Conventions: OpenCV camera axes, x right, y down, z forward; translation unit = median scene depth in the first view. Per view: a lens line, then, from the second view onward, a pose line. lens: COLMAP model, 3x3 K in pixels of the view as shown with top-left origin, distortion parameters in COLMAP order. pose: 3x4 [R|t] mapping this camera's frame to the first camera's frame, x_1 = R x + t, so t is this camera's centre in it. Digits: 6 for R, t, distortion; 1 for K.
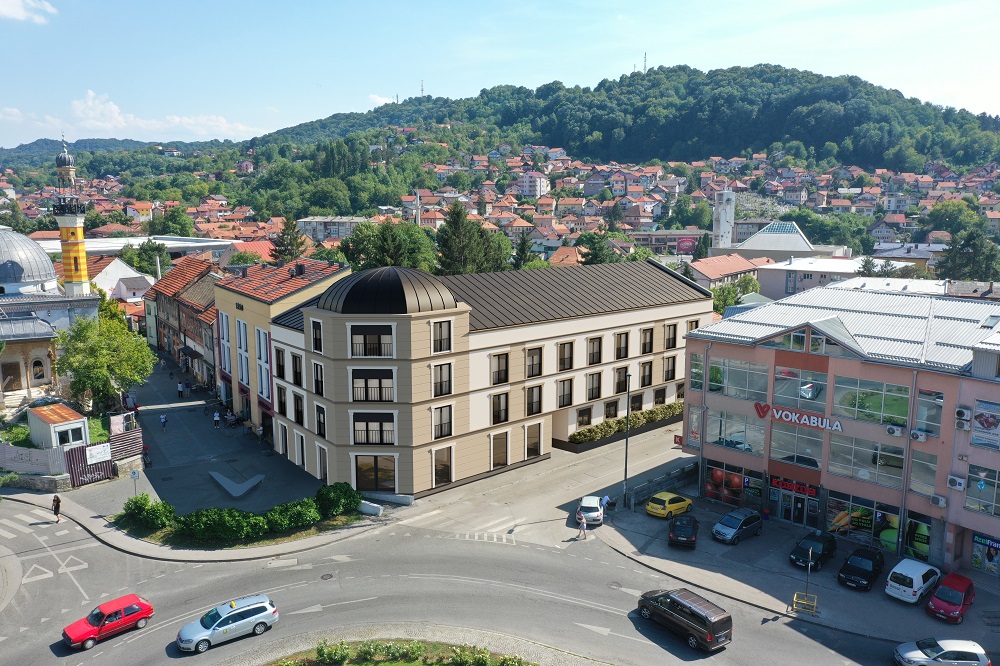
lens RADIAL K [[774.4, 0, 500.0], [0, 774.4, 333.0], [0, 0, 1]] dist [0.002679, -0.004053]
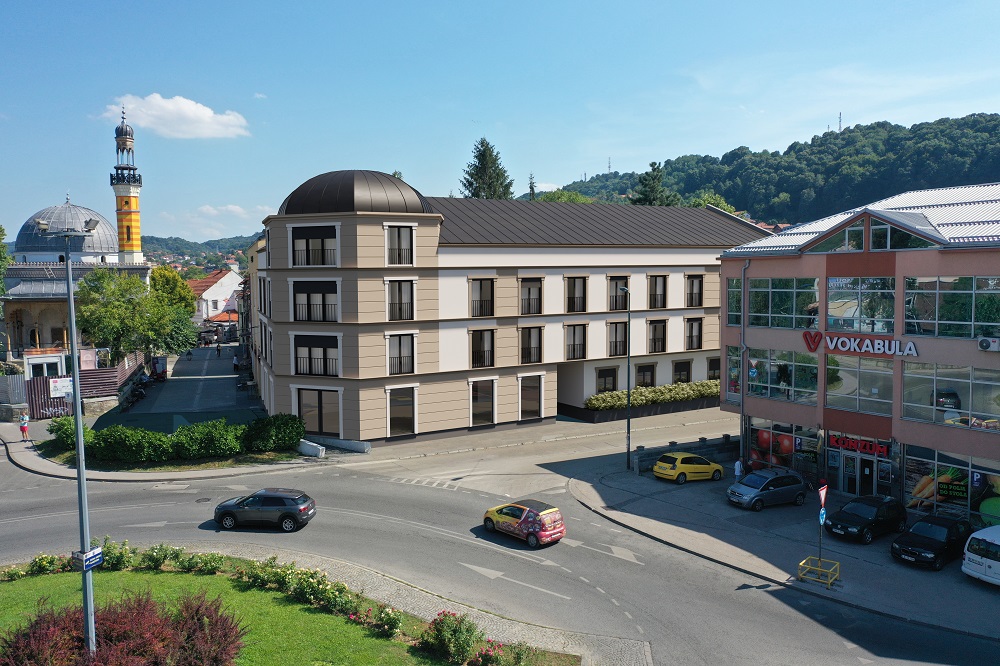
lens RADIAL K [[774.4, 0, 500.0], [0, 774.4, 333.0], [0, 0, 1]] dist [0.002679, -0.004053]
pose [[0.971664, 0.004078, -0.236333, 0.213096], [-0.026473, 0.995438, -0.091666, 0.159864], [0.234881, 0.095325, 0.967339, 0.206300]]
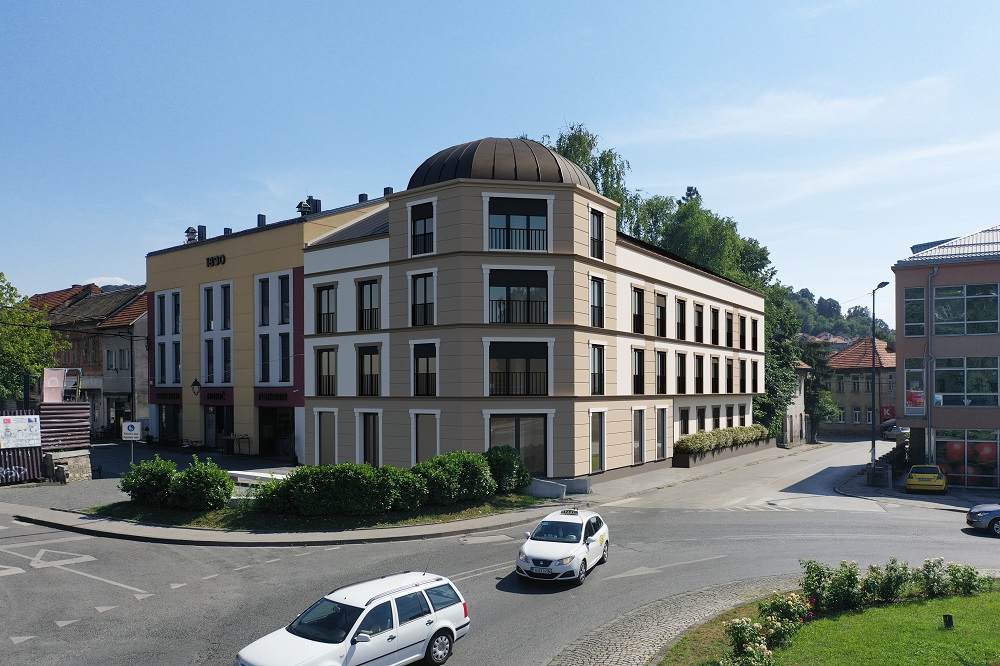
lens RADIAL K [[774.4, 0, 500.0], [0, 774.4, 333.0], [0, 0, 1]] dist [0.002679, -0.004053]
pose [[0.944662, -0.008286, 0.327942, -0.358053], [0.107159, 0.952635, -0.284612, 0.255944], [-0.310051, 0.304005, 0.900805, 0.389115]]
